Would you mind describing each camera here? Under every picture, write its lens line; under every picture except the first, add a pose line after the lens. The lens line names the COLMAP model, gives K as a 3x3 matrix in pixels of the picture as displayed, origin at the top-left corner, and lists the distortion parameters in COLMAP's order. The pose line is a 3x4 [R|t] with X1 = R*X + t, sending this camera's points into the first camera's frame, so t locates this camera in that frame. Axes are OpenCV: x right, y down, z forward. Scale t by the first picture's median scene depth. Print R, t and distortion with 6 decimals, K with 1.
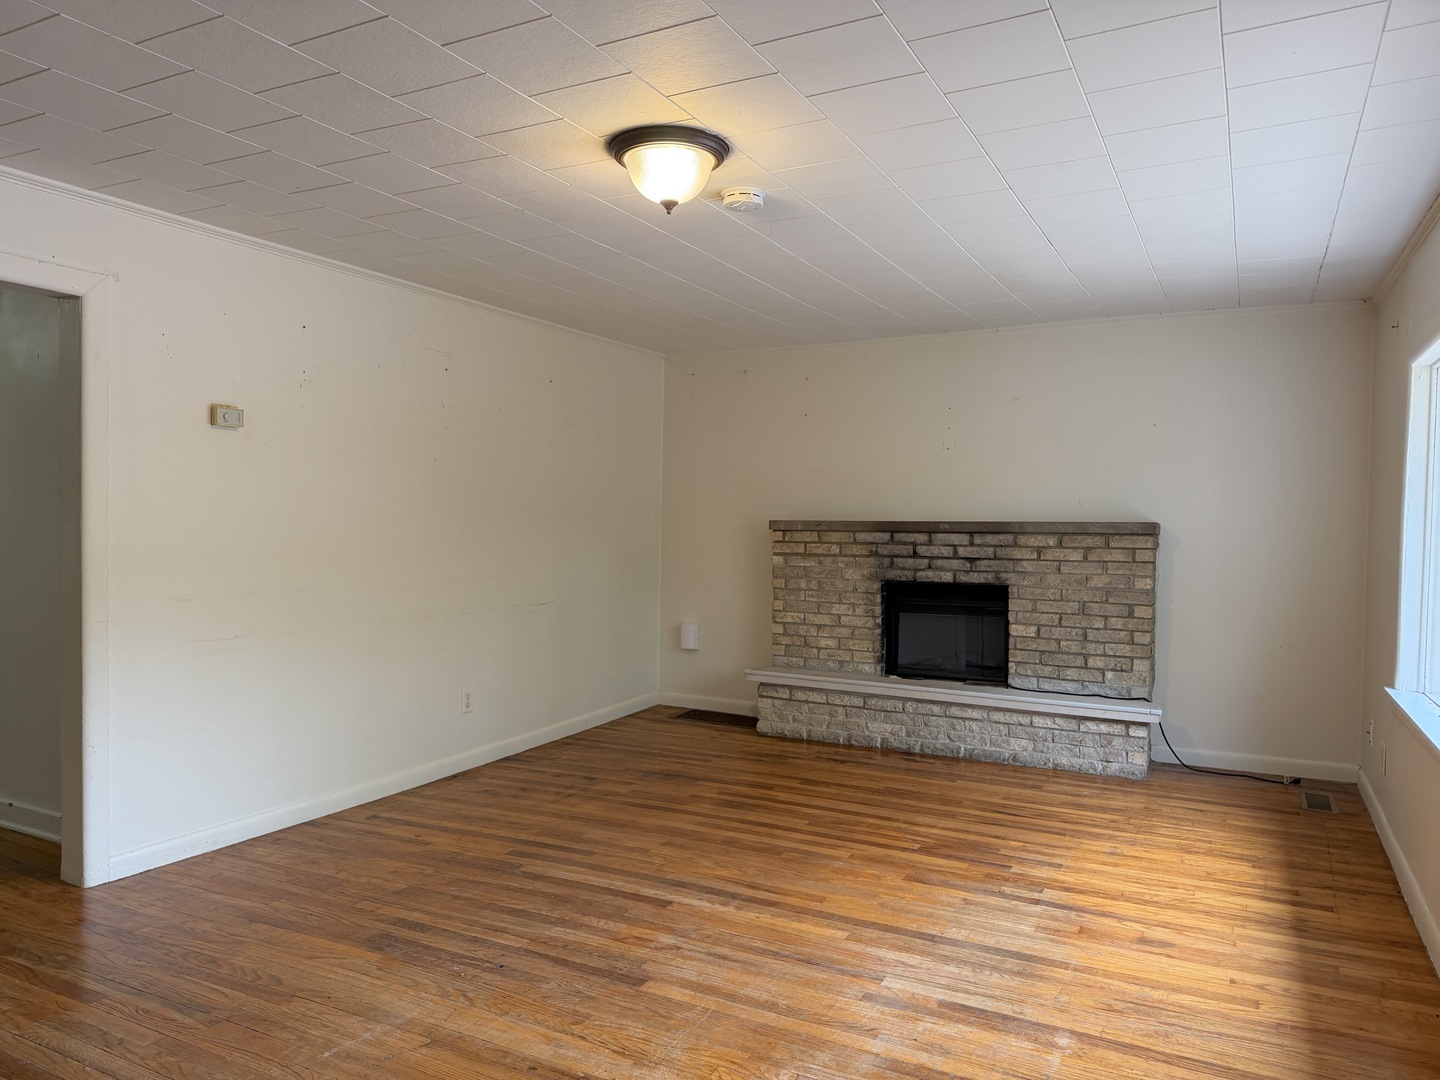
lens RADIAL K [[1014.3, 0, 722.8], [0, 1014.3, 529.3], [0, 0, 1]] dist [0.057790, -0.054394]
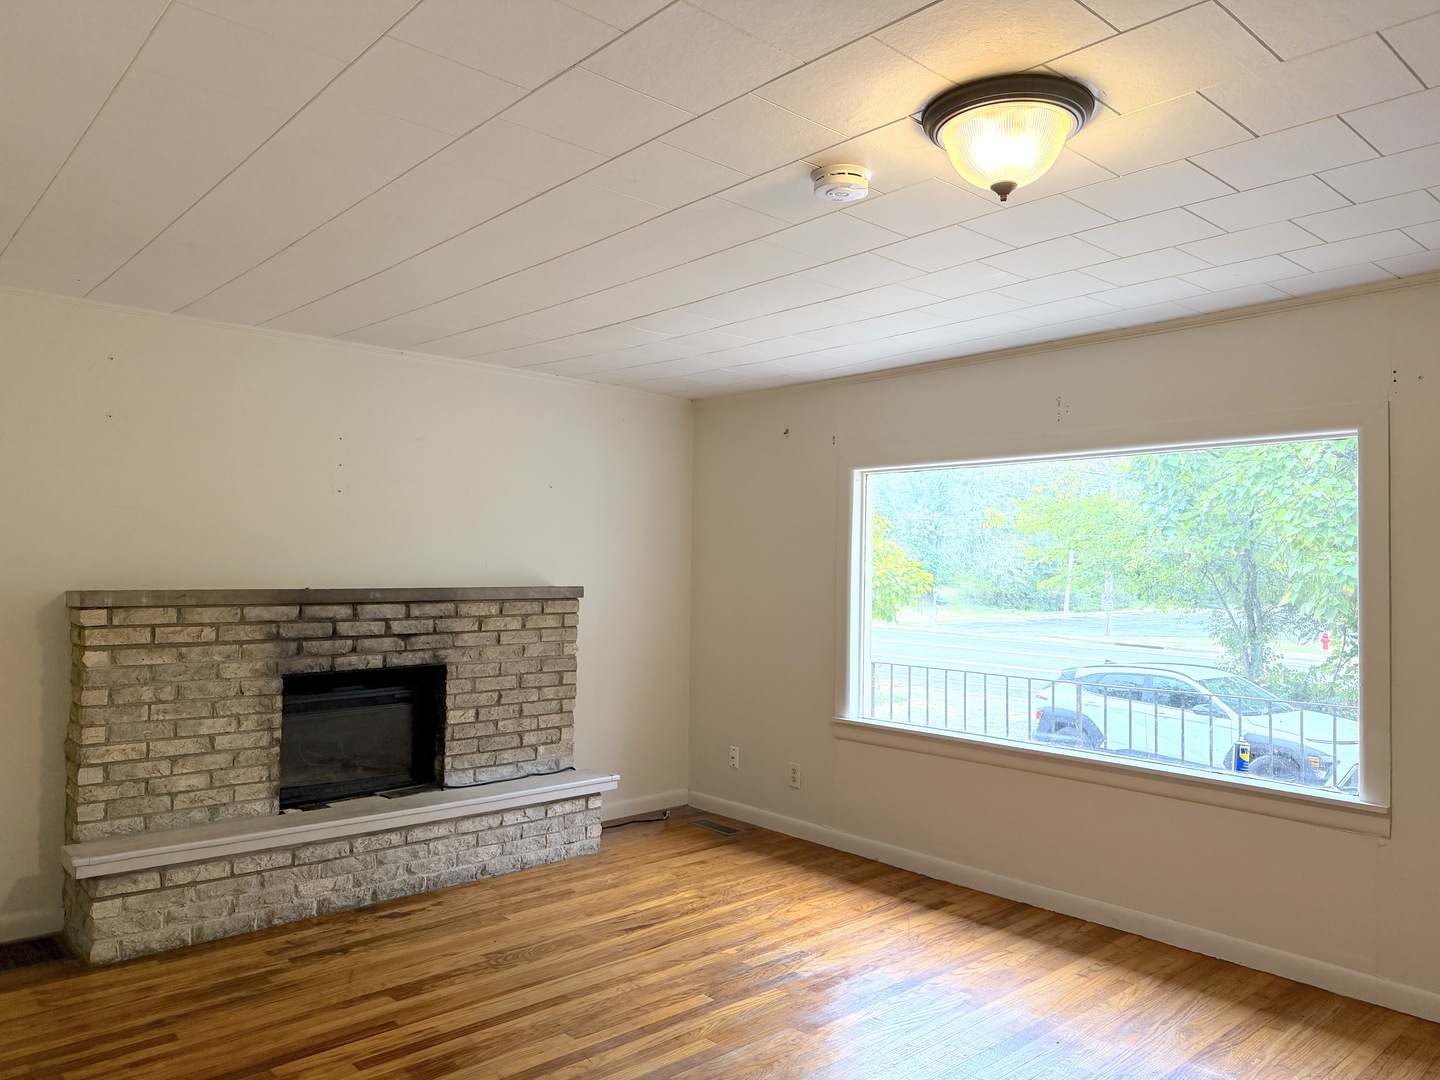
lens RADIAL K [[1014.3, 0, 735.6], [0, 1014.3, 531.1], [0, 0, 1]] dist [0.057790, -0.054394]
pose [[0.338430, 0.025027, 0.940659, -0.433722], [-0.004661, 0.999679, -0.024920, -0.034630], [-0.940980, 0.004049, 0.338438, 0.507662]]
